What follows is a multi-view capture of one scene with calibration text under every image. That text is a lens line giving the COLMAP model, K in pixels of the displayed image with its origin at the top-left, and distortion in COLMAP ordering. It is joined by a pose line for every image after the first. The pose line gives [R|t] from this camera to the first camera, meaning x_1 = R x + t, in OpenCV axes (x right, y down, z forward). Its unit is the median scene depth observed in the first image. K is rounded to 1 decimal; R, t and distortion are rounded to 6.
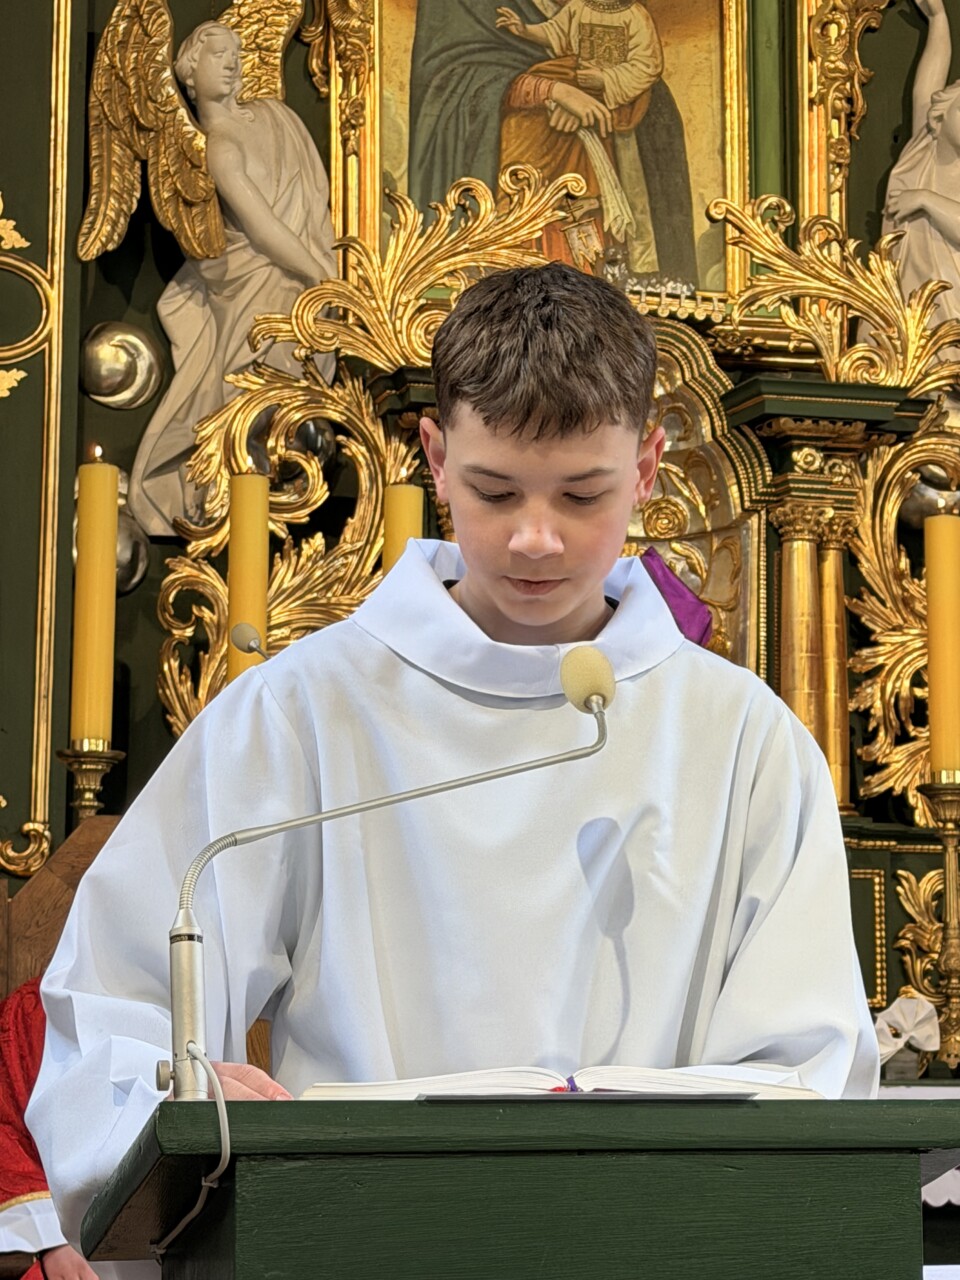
lens RADIAL K [[3292.8, 0, 480.0], [0, 3292.8, 640.0], [0, 0, 1]] dist [0.178505, -0.023527]
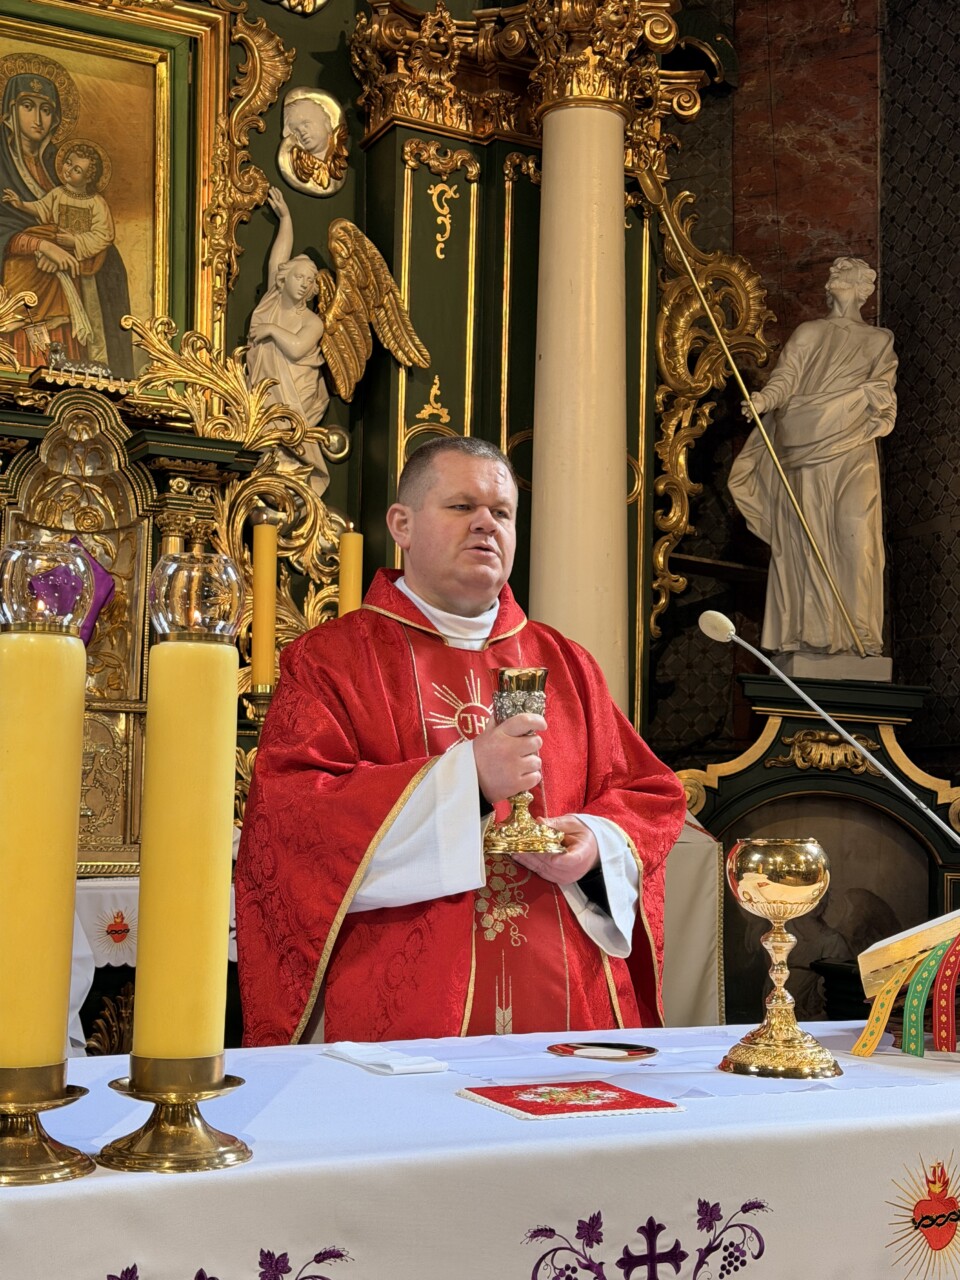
lens RADIAL K [[1779.8, 0, 485.0], [0, 1779.8, 647.7], [0, 0, 1]] dist [0.213995, -0.415646]
pose [[0.984302, 0.027615, 0.174321, 0.095179], [-0.030513, 0.999437, 0.013967, 0.006400], [-0.173837, -0.019067, 0.984590, 0.130273]]
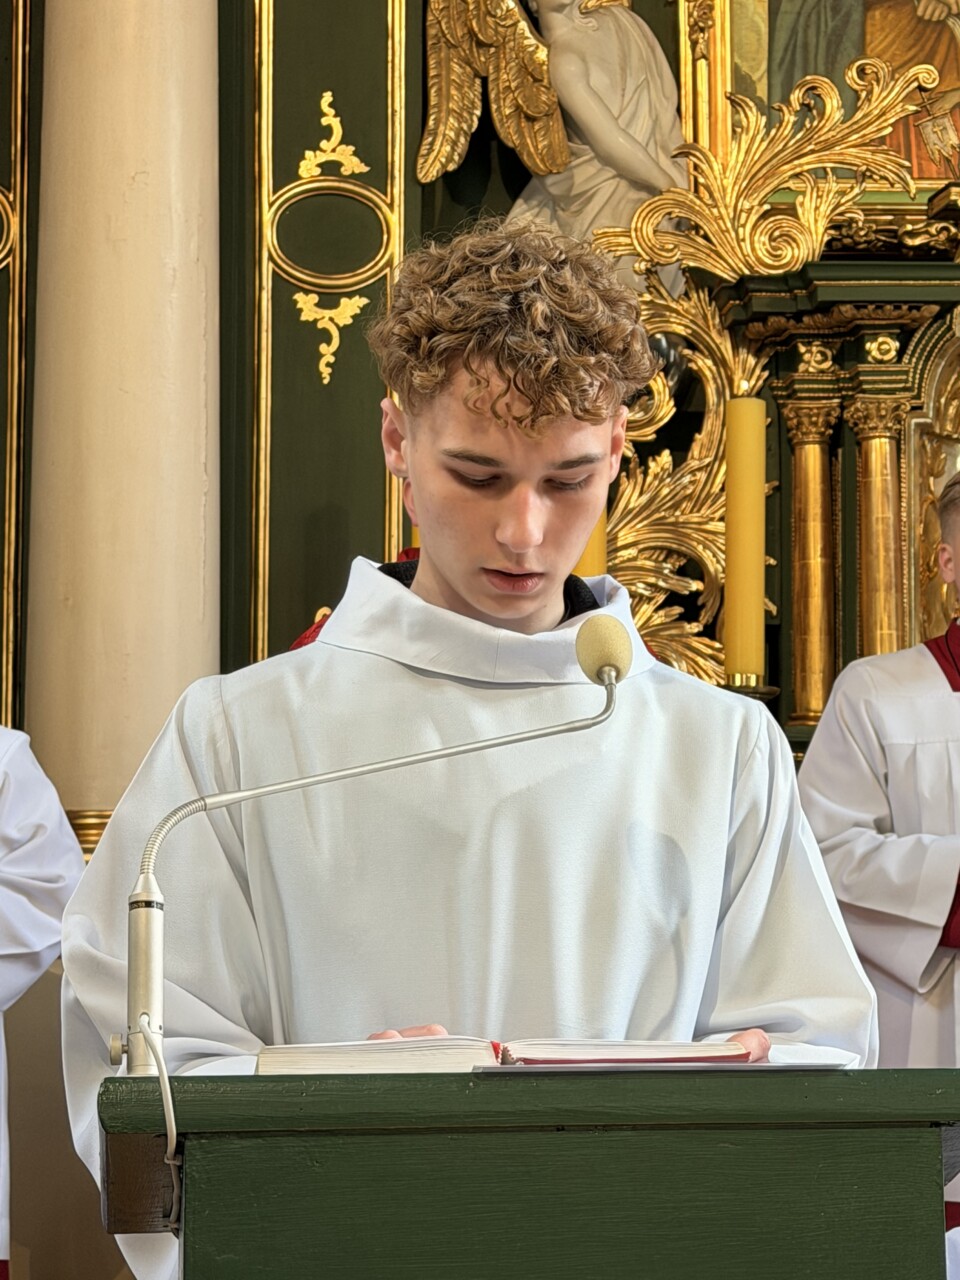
lens RADIAL K [[3292.8, 0, 480.0], [0, 3292.8, 640.0], [0, 0, 1]] dist [0.178505, -0.023527]
pose [[0.987079, -0.025040, -0.158264, 0.049364], [0.029327, 0.999262, 0.024810, -0.002097], [0.157526, -0.029131, 0.987085, 0.023941]]
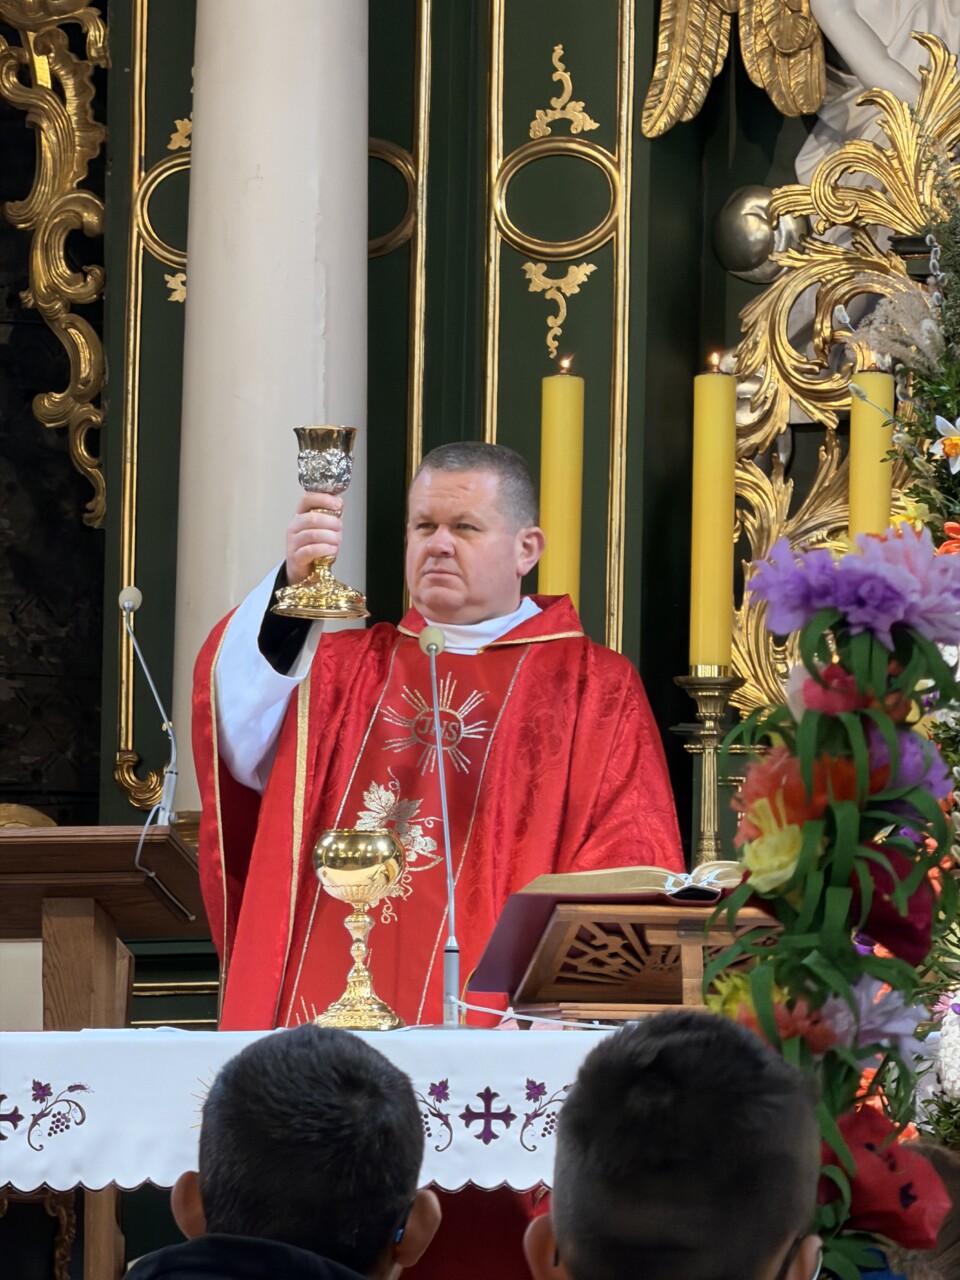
lens RADIAL K [[7453.3, 0, 480.0], [0, 7453.3, 640.0], [0, 0, 1]] dist [0.209984, 18.519195]
pose [[0.798651, -0.035110, -0.600770, 1.076073], [0.063508, 0.997639, 0.026122, -0.032214], [0.598435, -0.059016, 0.798995, -0.689734]]
